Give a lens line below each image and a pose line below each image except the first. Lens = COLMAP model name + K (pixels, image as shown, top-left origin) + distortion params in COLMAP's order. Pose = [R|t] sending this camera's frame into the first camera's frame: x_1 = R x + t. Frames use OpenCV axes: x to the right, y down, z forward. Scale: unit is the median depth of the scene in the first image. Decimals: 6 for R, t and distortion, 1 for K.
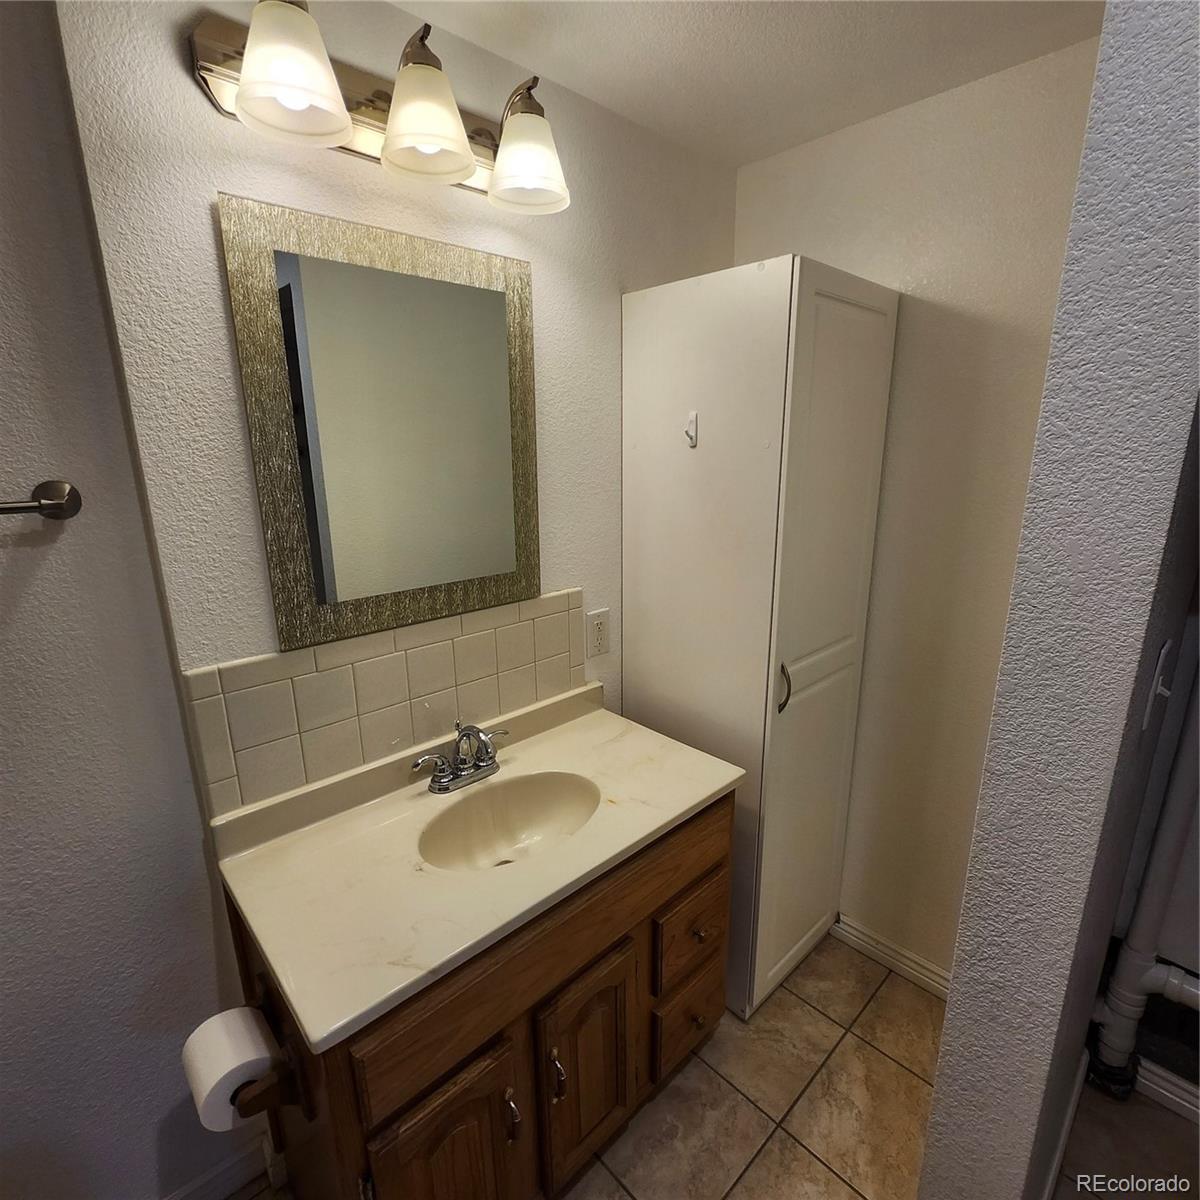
lens RADIAL K [[626.5, 0, 600.9], [0, 626.5, 605.5], [0, 0, 1]] dist [-0.002016, -0.002380]
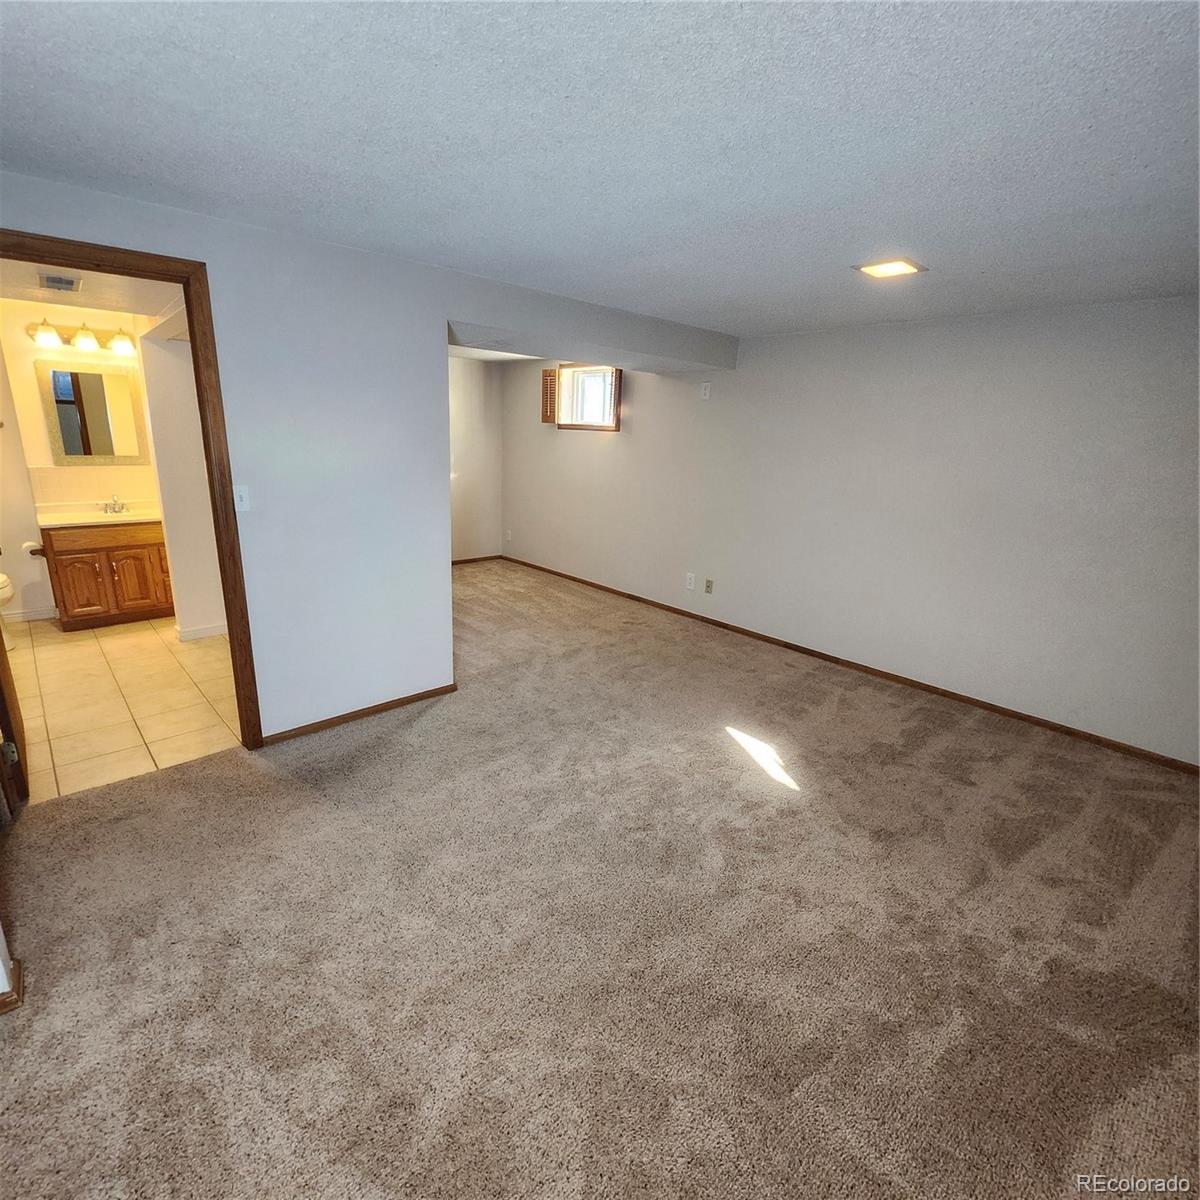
lens RADIAL K [[626.5, 0, 603.0], [0, 626.5, 602.6], [0, 0, 1]] dist [-0.002016, -0.002380]
pose [[0.999121, 0.041798, 0.003231, 0.648555], [-0.041834, 0.999052, 0.012061, 0.161114], [-0.002724, -0.012186, 0.999922, -0.650302]]
